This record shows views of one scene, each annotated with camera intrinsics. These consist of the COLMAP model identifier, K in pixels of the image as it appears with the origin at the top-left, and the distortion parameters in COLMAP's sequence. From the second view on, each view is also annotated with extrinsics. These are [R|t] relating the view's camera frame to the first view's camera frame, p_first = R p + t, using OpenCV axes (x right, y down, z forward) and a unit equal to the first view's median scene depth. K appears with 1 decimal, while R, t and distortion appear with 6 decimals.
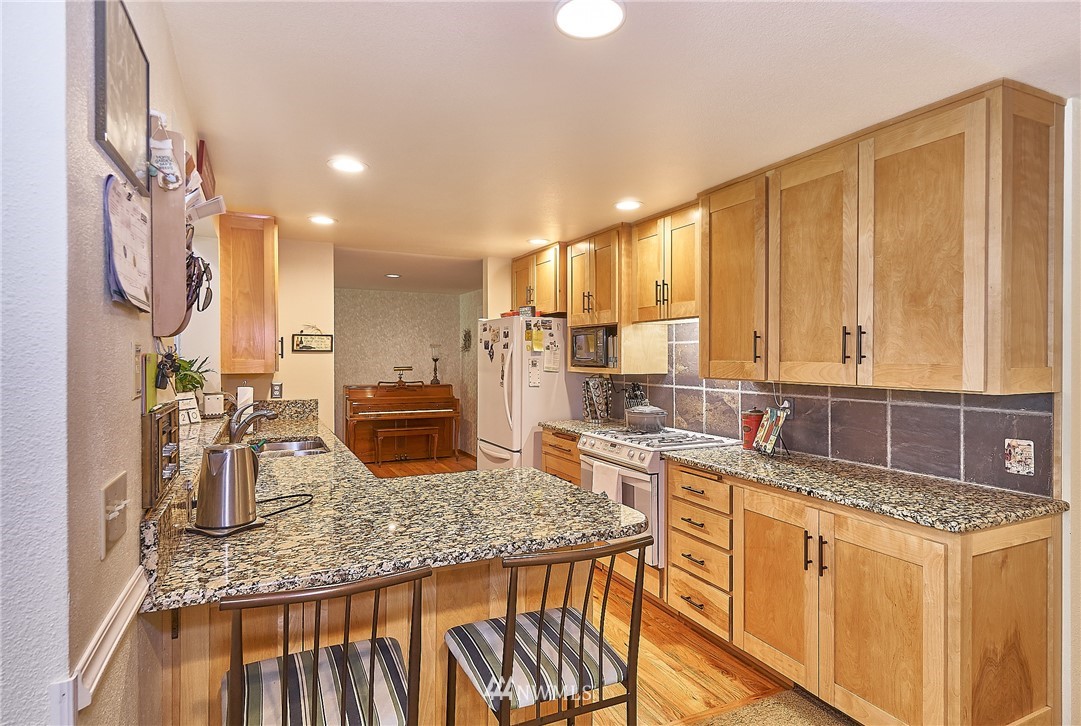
lens RADIAL K [[570.9, 0, 539.9], [0, 570.9, 360.9], [0, 0, 1]] dist [-0.000723, -0.000108]
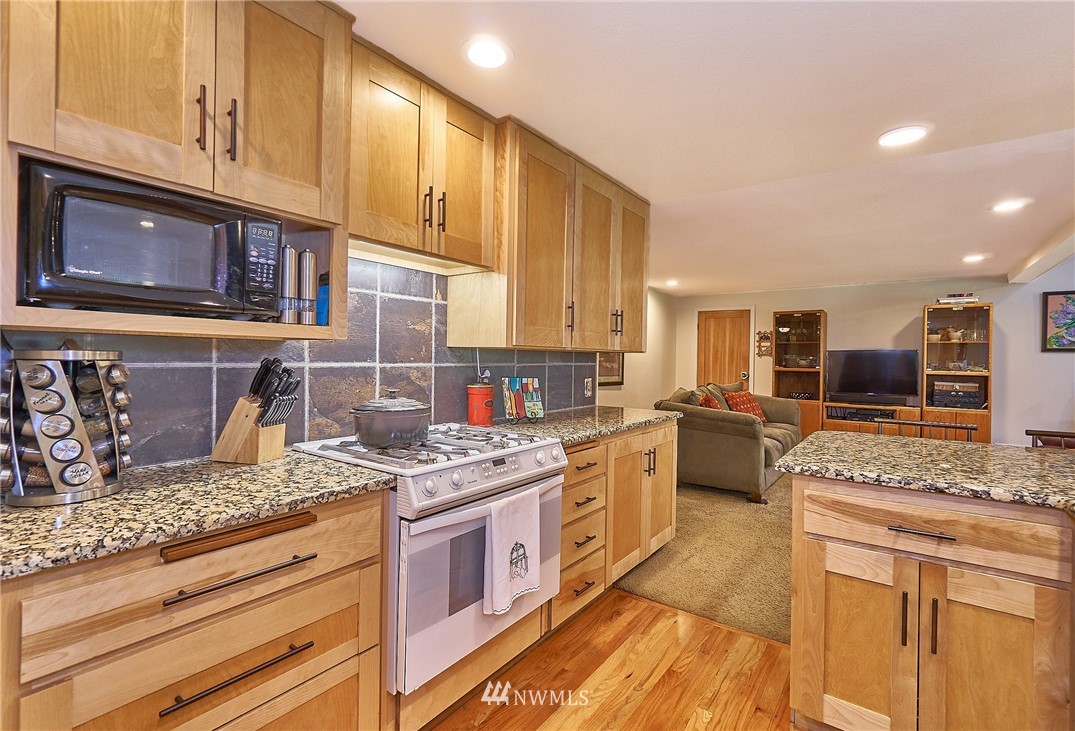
lens RADIAL K [[495.3, 0, 536.8], [0, 495.3, 359.5], [0, 0, 1]] dist [-0.002273, -0.000110]
pose [[-0.471566, -0.010867, 0.881764, -0.327350], [-0.008737, 0.999933, 0.007651, 0.039861], [-0.881788, -0.004096, -0.471629, 1.197217]]
